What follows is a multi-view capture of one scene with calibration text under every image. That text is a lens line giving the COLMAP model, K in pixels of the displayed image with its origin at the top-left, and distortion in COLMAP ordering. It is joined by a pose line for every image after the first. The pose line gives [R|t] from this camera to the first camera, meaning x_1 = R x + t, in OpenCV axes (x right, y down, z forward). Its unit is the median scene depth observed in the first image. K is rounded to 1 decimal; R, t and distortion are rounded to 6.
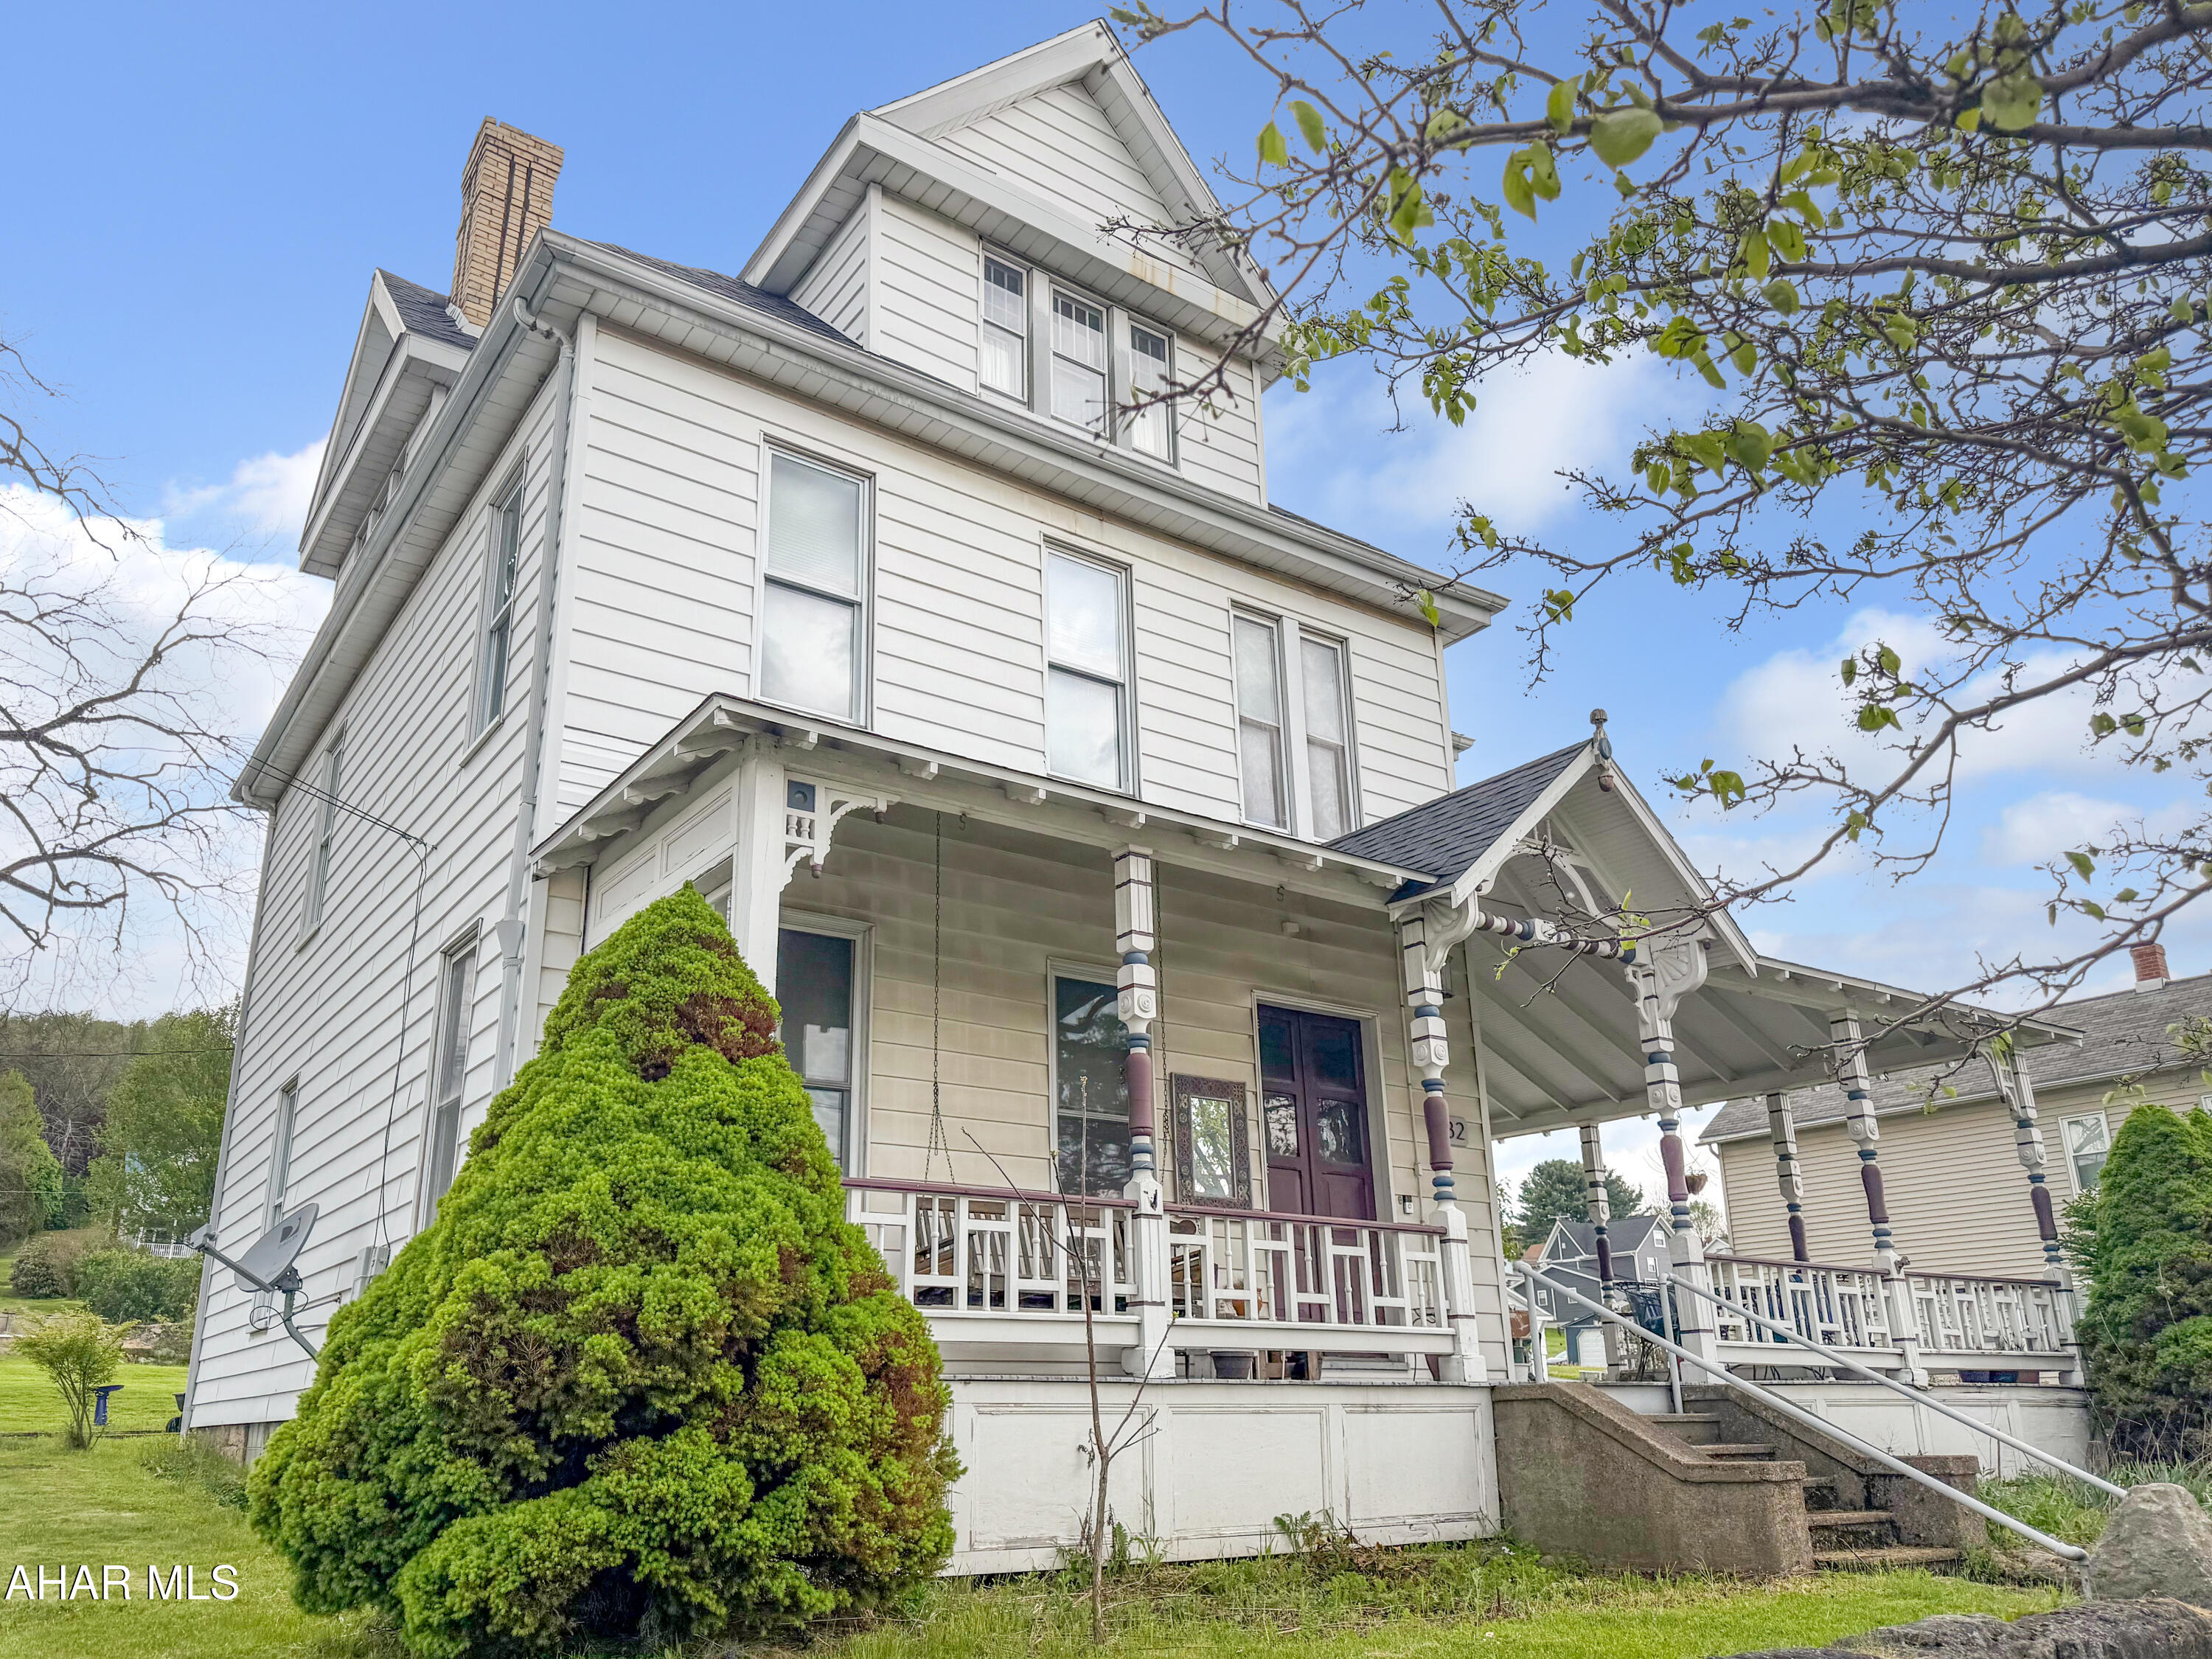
lens RADIAL K [[1588.0, 0, 1040.5], [0, 1588.0, 915.1], [0, 0, 1]] dist [0.040512, -0.041281]
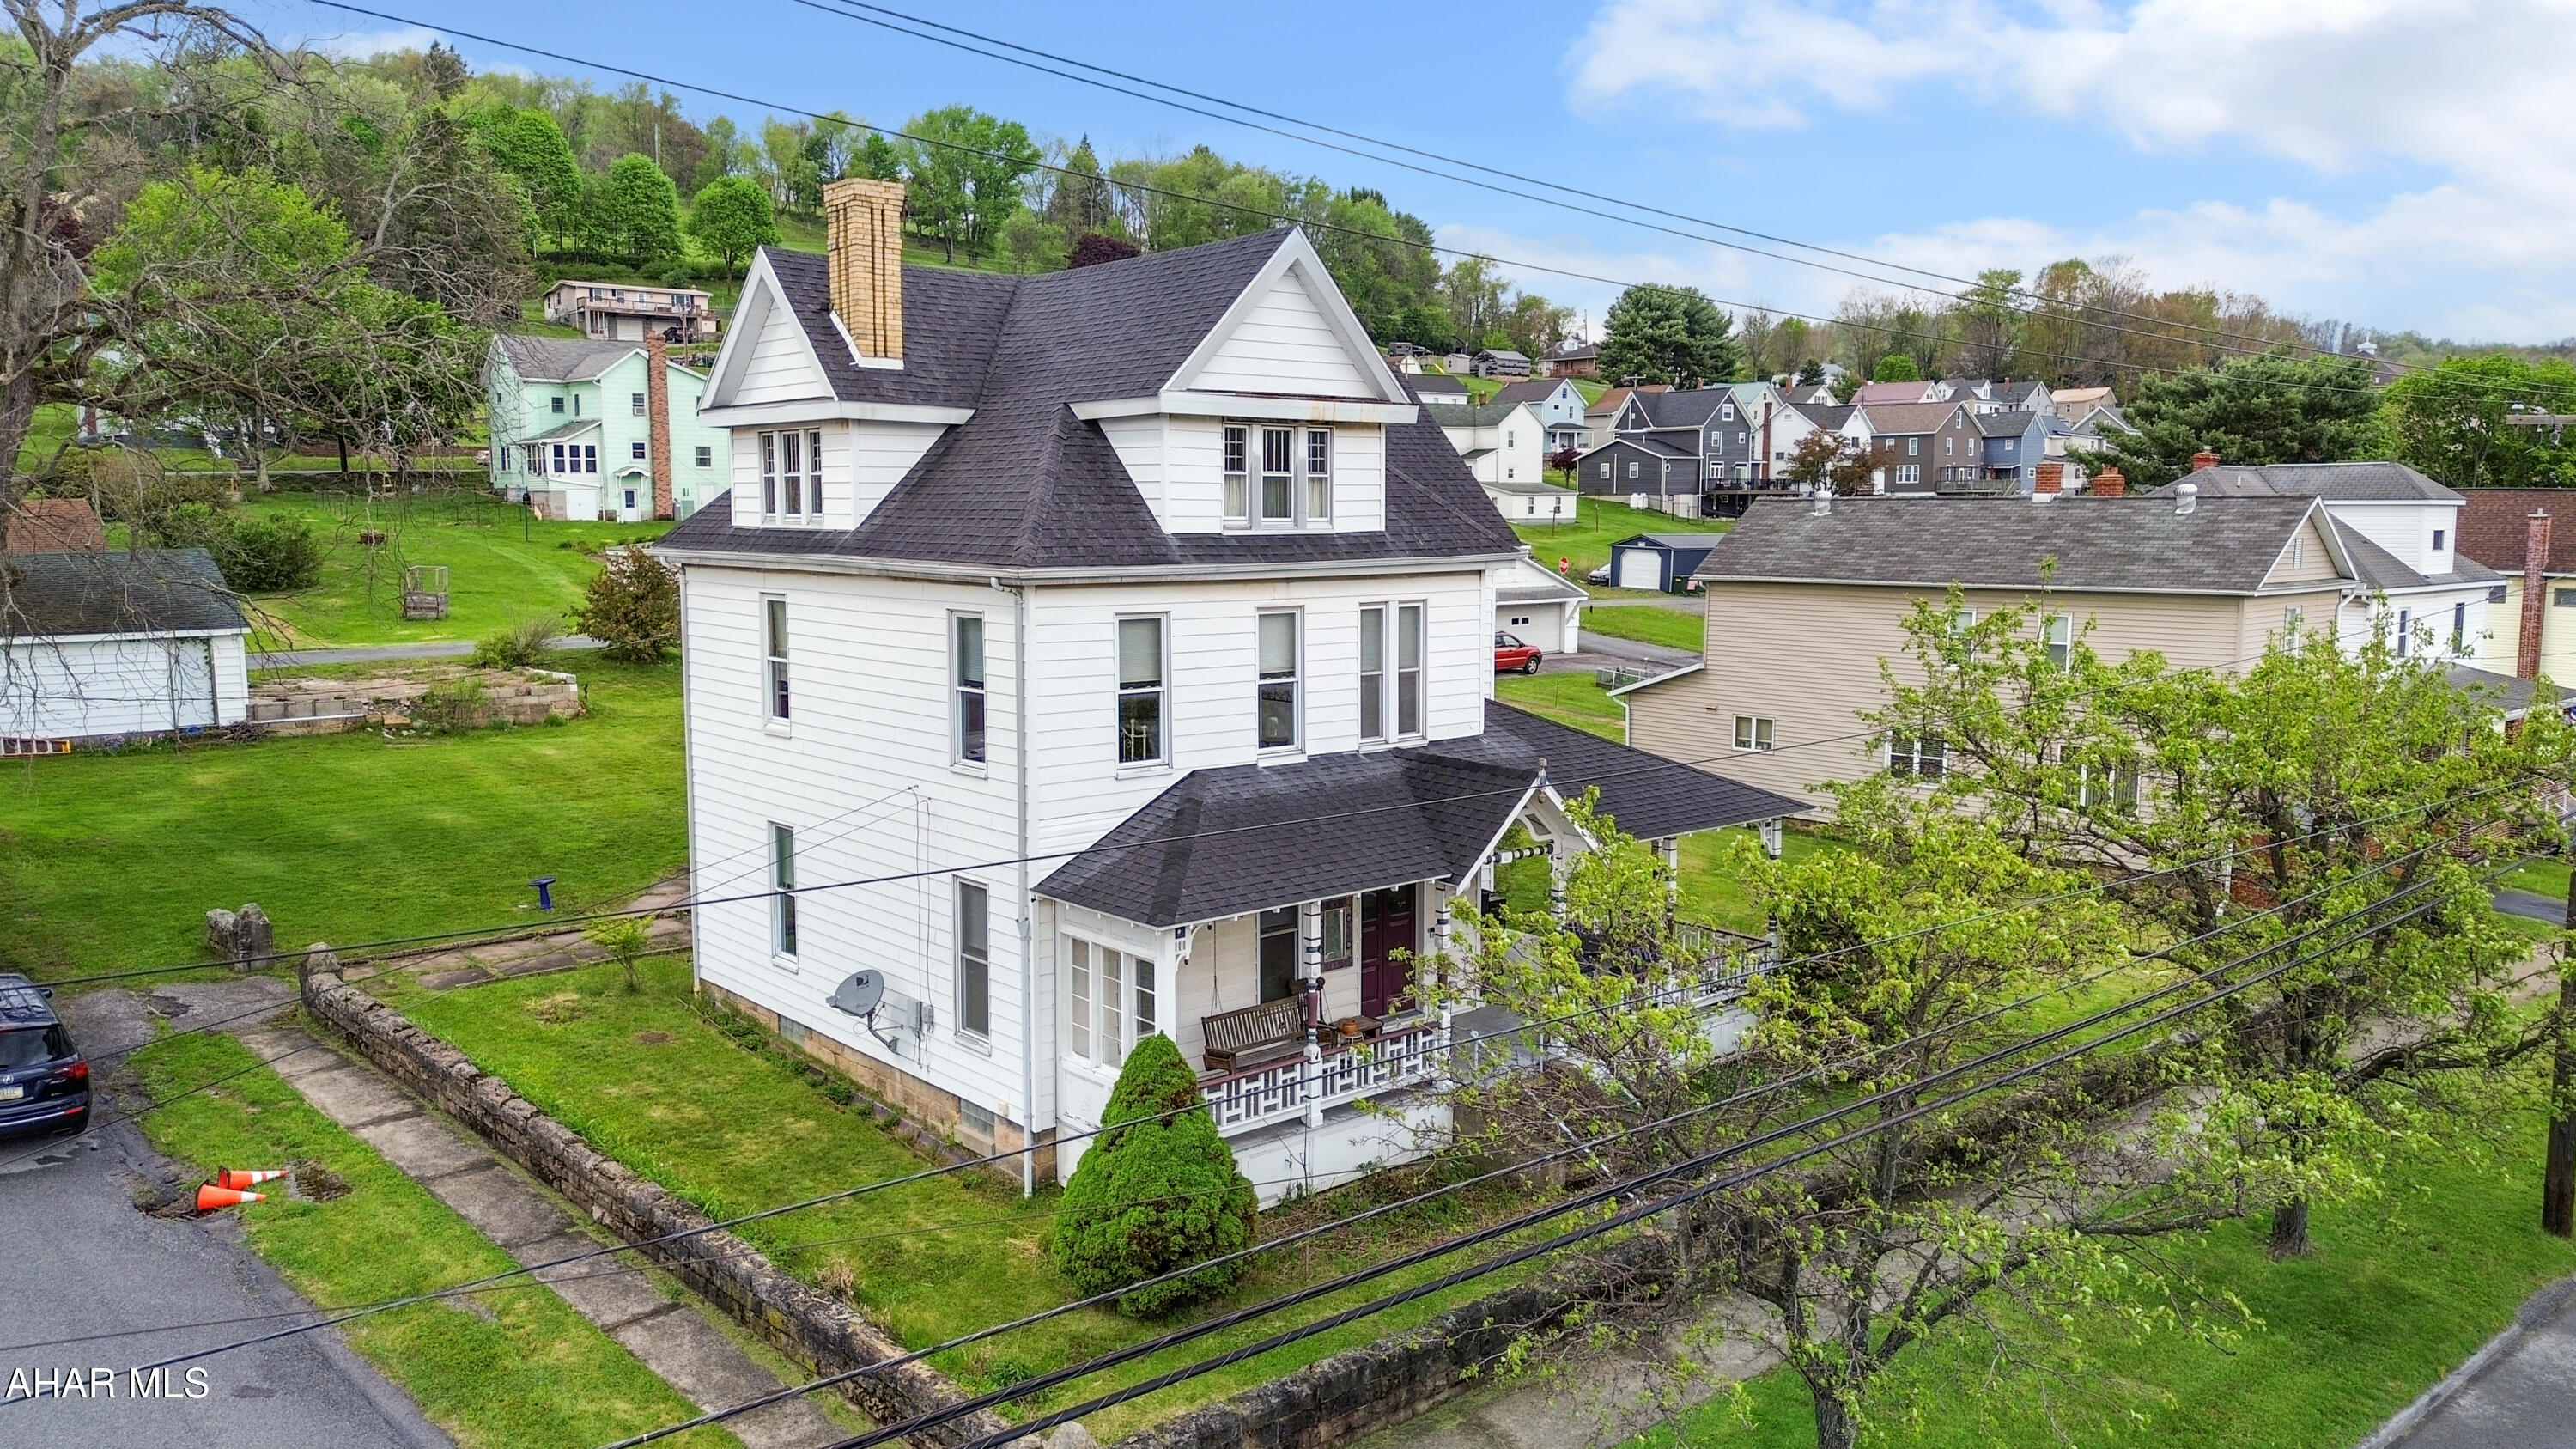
lens RADIAL K [[1845.9, 0, 1267.3], [0, 1845.9, 726.2], [0, 0, 1]] dist [0.093340, -0.089420]
pose [[0.993918, -0.001221, 0.110120, -0.218677], [-0.045401, 0.906466, 0.419831, -1.016778], [-0.100333, -0.422277, 0.900897, -0.906593]]
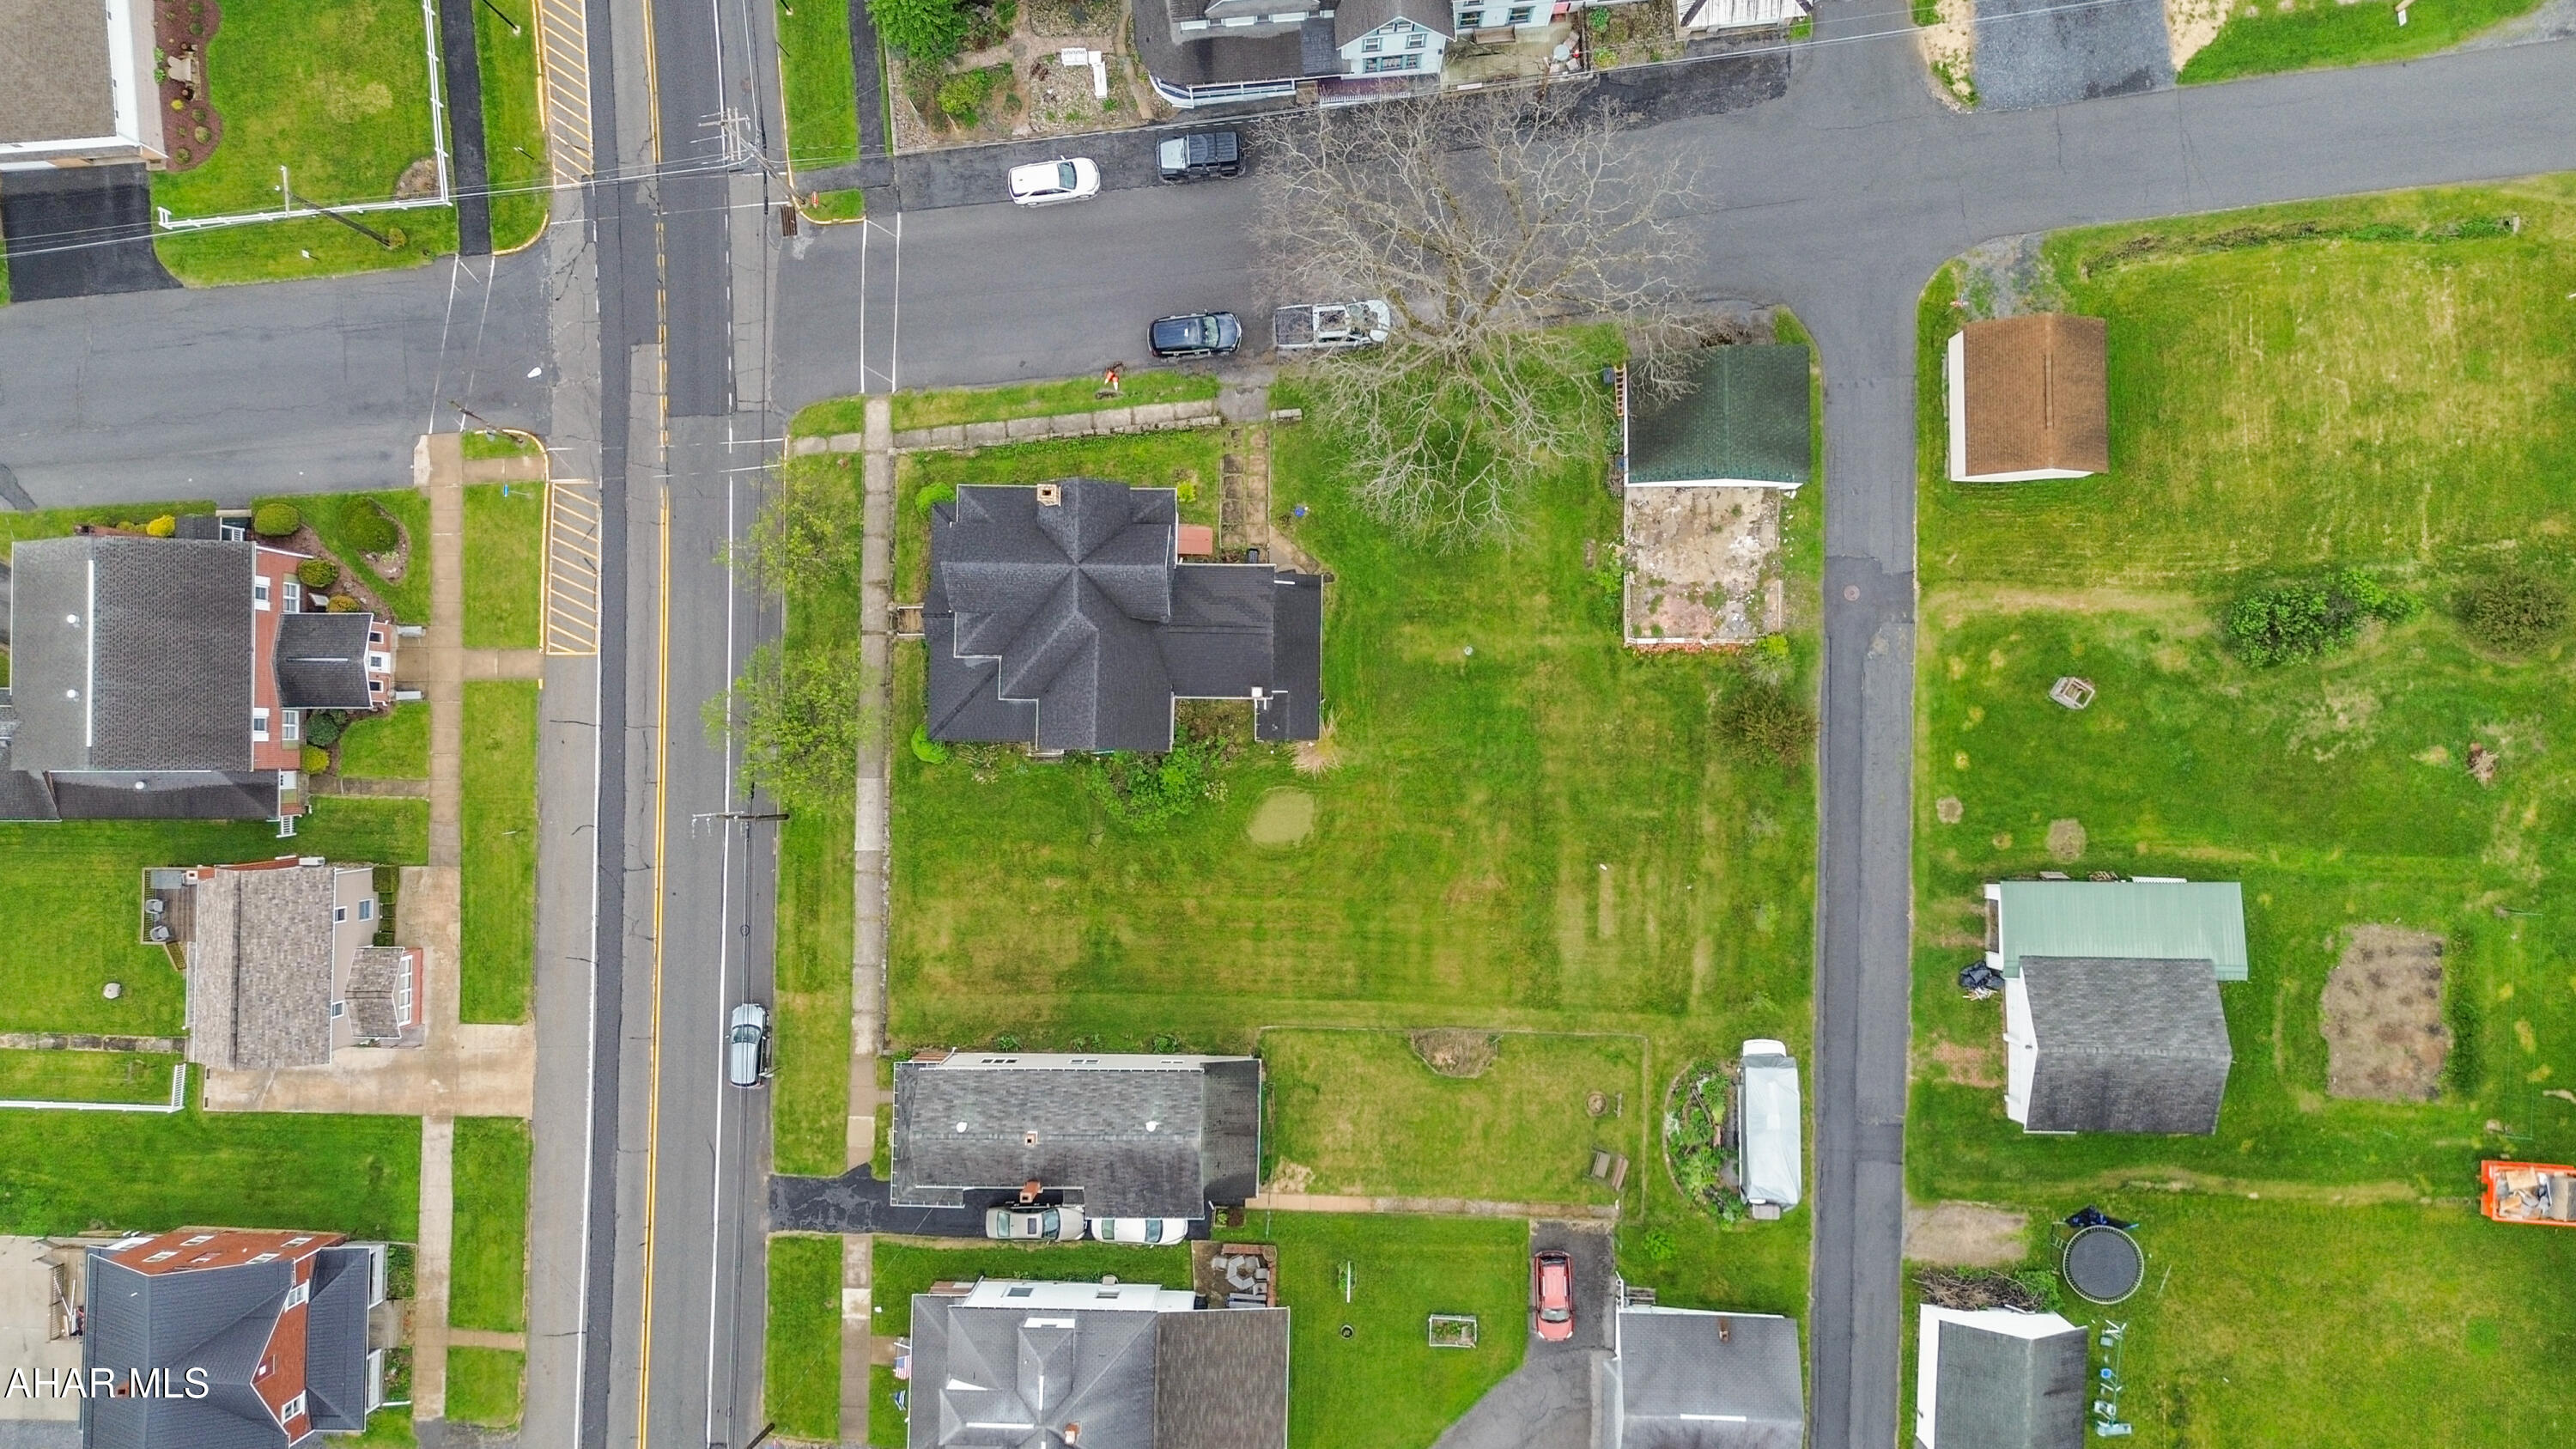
lens RADIAL K [[1845.9, 0, 1267.3], [0, 1845.9, 726.2], [0, 0, 1]] dist [0.093340, -0.089420]
pose [[-0.568772, 0.822337, 0.016159, -0.293652], [0.319186, 0.202574, 0.925788, -7.249126], [0.758036, 0.531720, -0.377697, 5.523653]]
